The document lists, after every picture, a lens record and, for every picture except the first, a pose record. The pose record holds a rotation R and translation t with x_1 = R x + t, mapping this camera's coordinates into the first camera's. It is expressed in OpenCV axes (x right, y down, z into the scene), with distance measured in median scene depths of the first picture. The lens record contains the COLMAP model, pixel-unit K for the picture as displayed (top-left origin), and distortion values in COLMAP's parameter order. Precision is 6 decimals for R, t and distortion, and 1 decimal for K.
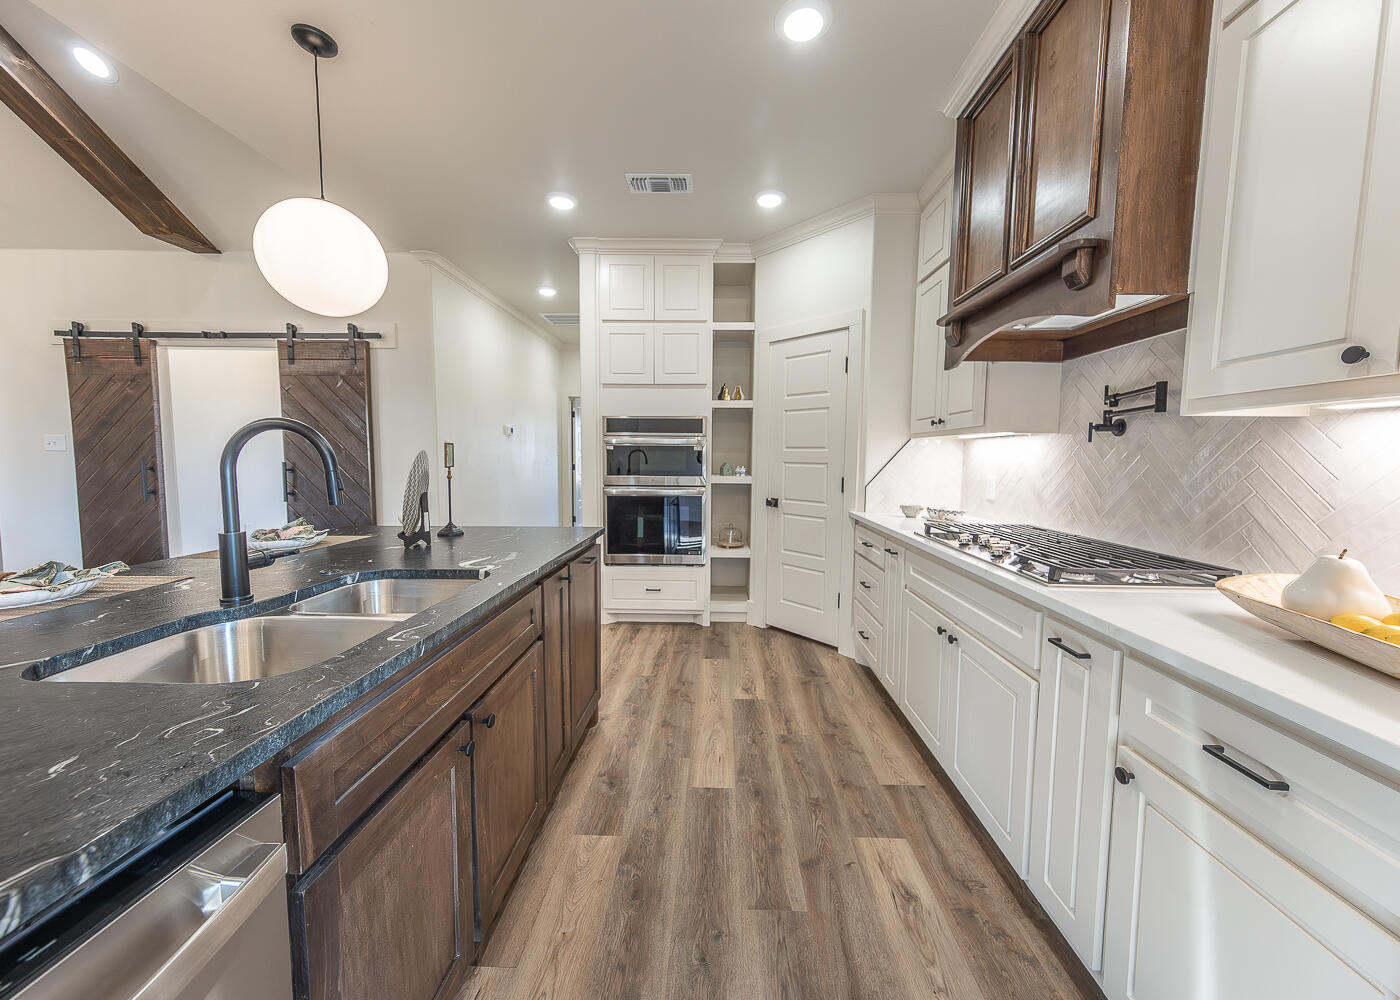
lens RADIAL K [[509.2, 0, 692.4], [0, 509.2, 488.4], [0, 0, 1]] dist [0.010706, -0.000014]
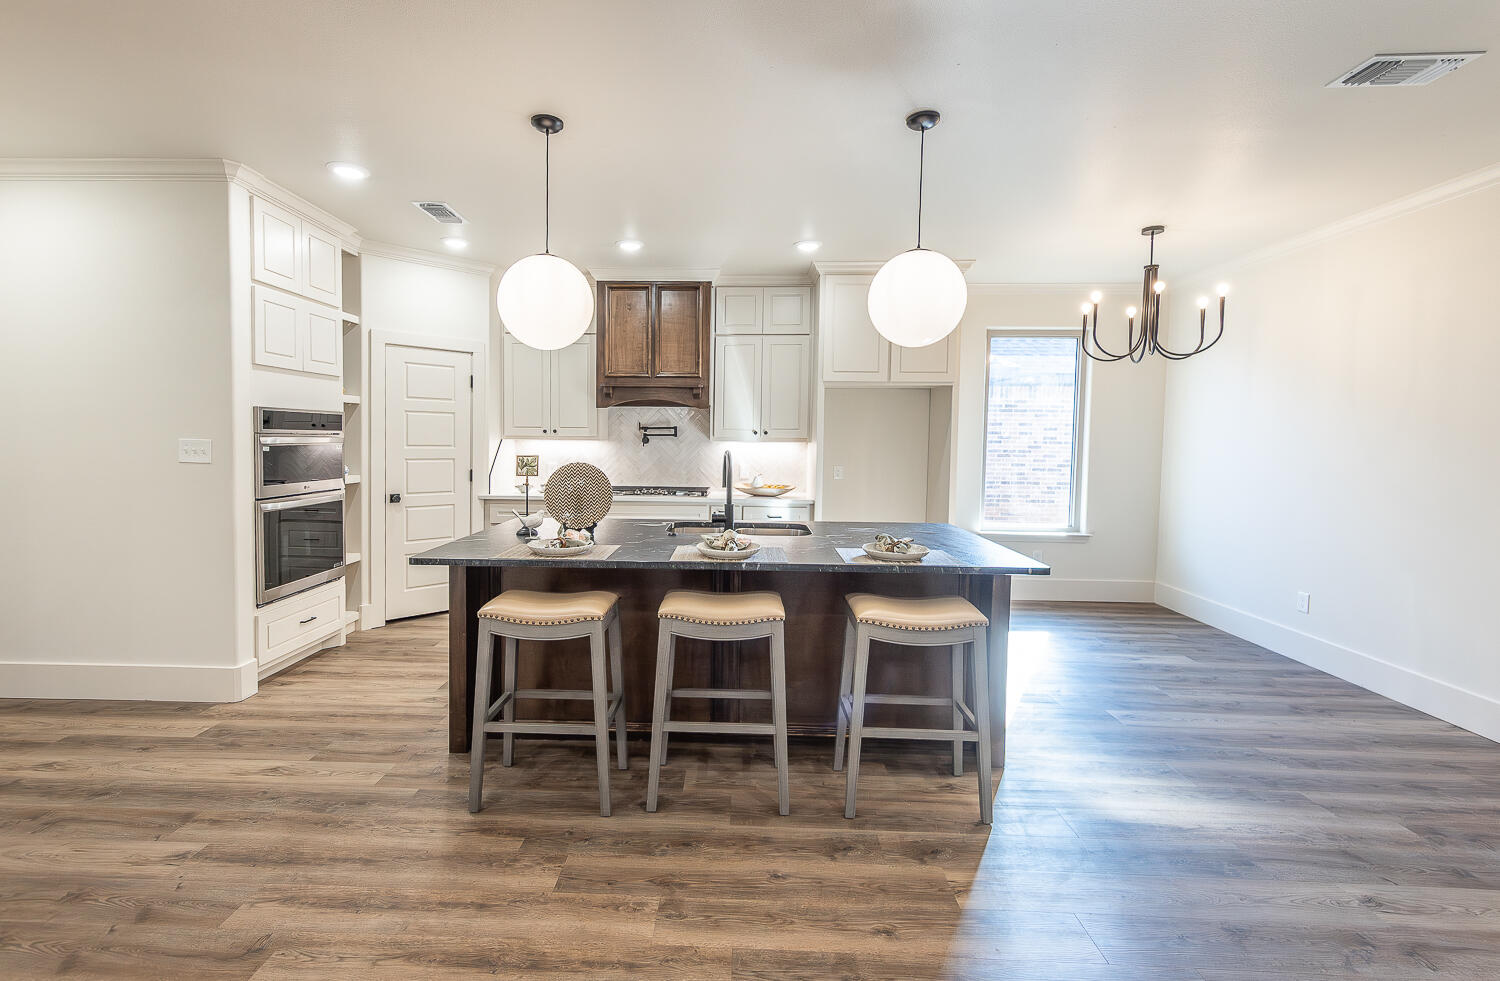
lens RADIAL K [[653.6, 0, 713.4], [0, 653.6, 468.1], [0, 0, 1]] dist [0.009137, -0.000277]
pose [[-0.004146, -0.054503, 0.998505, -1.146013], [0.054596, 0.997012, 0.054648, -0.068958], [-0.998500, 0.054741, -0.001158, 0.342167]]
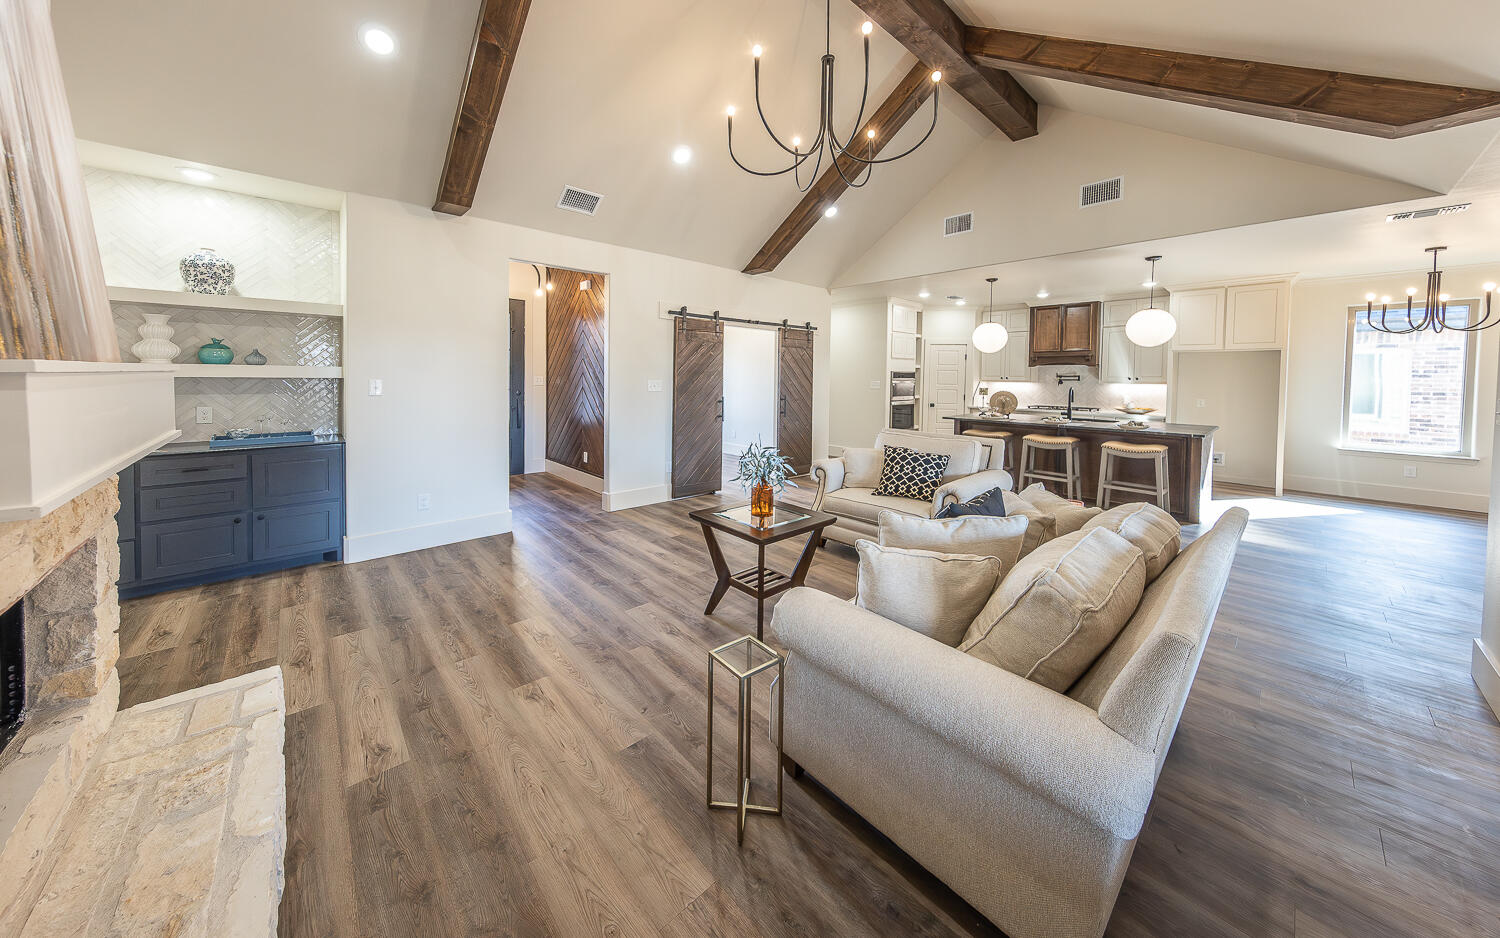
lens RADIAL K [[490.0, 0, 705.4], [0, 490.0, 390.1], [0, 0, 1]] dist [0.001801, 0.000120]
pose [[0.748482, -0.023415, 0.662742, -2.308040], [0.041473, 0.999073, -0.011541, -0.065390], [-0.661857, 0.036124, 0.748759, -0.109867]]
